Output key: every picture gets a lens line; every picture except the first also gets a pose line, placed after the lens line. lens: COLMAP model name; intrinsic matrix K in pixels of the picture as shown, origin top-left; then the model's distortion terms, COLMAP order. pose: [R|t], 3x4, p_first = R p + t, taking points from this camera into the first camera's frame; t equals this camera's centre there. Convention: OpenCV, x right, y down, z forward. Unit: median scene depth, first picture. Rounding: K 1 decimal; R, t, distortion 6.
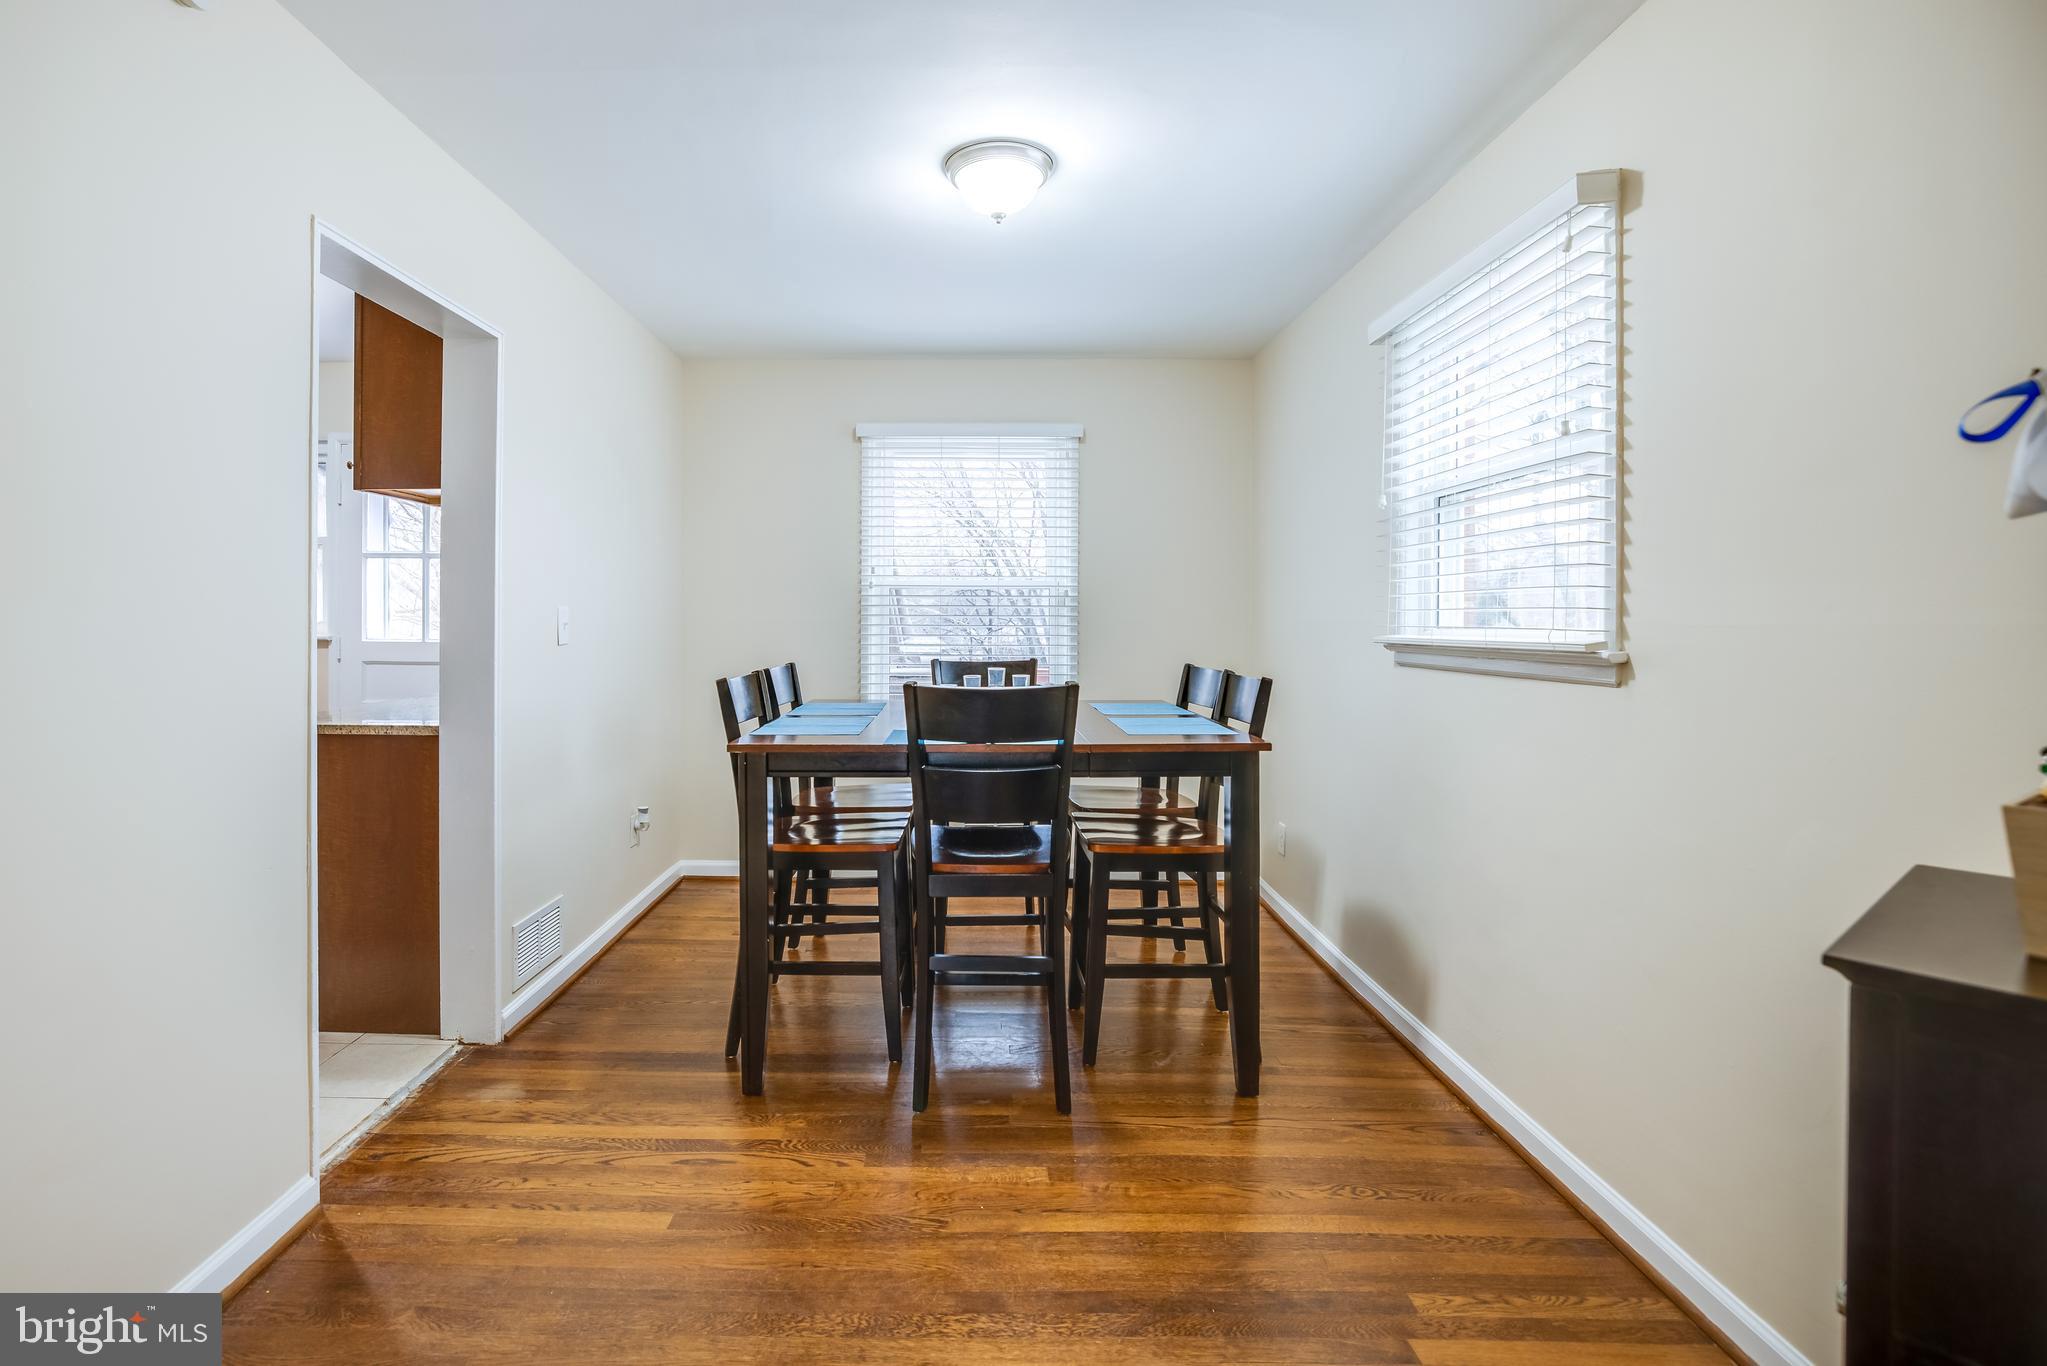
lens RADIAL K [[981.3, 0, 941.6], [0, 981.3, 624.1], [0, 0, 1]] dist [-0.031359, 0.001683]
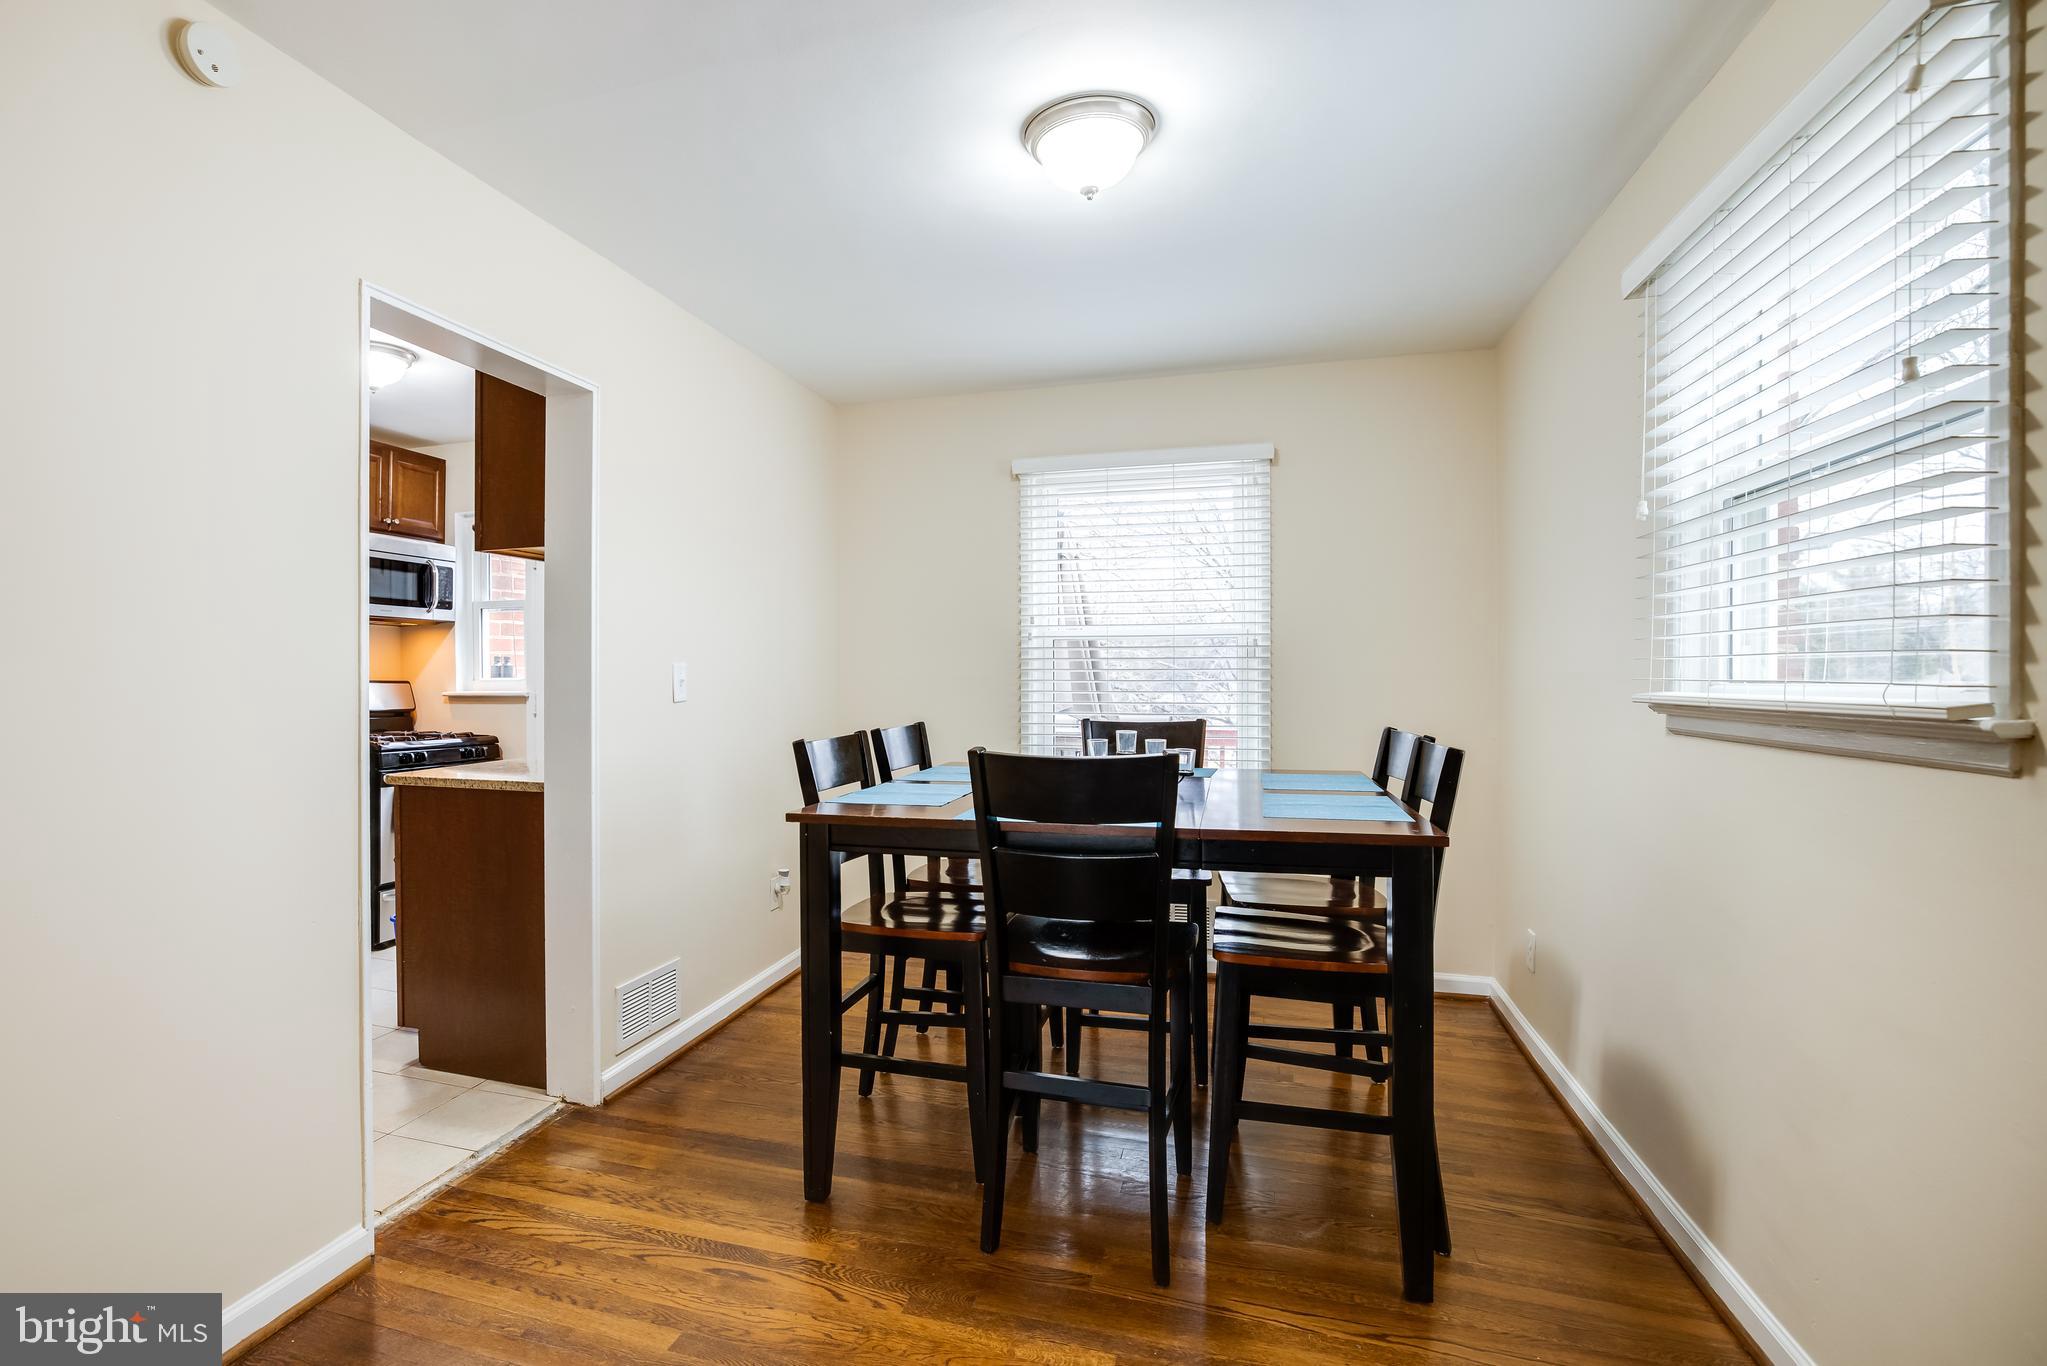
lens RADIAL K [[994.8, 0, 900.9], [0, 994.8, 677.8], [0, 0, 1]] dist [-0.039636, 0.012355]
pose [[0.953902, -0.004299, -0.300087, 0.150288], [0.003736, 0.999990, -0.002451, 0.000218], [0.300095, 0.001217, 0.953909, 0.144415]]
